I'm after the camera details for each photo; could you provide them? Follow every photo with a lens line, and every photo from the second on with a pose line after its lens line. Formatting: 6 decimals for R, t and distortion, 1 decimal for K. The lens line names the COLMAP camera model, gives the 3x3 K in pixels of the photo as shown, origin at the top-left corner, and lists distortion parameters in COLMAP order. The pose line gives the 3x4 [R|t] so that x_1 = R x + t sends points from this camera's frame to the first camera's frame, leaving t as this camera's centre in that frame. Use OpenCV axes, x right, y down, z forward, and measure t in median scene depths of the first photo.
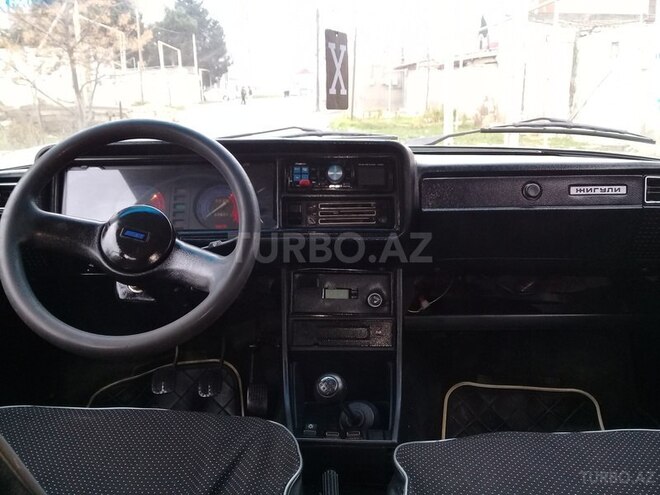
lens RADIAL K [[595.4, 0, 328.5], [0, 595.4, 250.6], [0, 0, 1]] dist [0.069936, 0.001906]
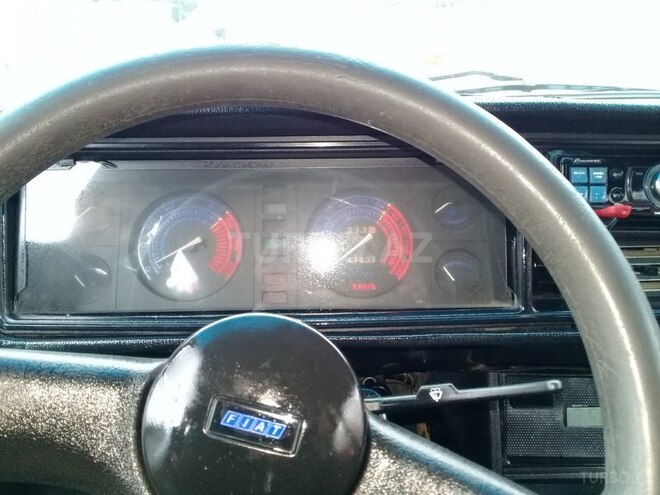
lens RADIAL K [[595.4, 0, 331.2], [0, 595.4, 244.8], [0, 0, 1]] dist [0.069936, 0.001906]
pose [[0.998582, 0.003520, 0.053118, -0.233659], [-0.007695, 0.996876, 0.078610, -0.111182], [-0.052675, -0.078907, 0.995489, 0.545129]]
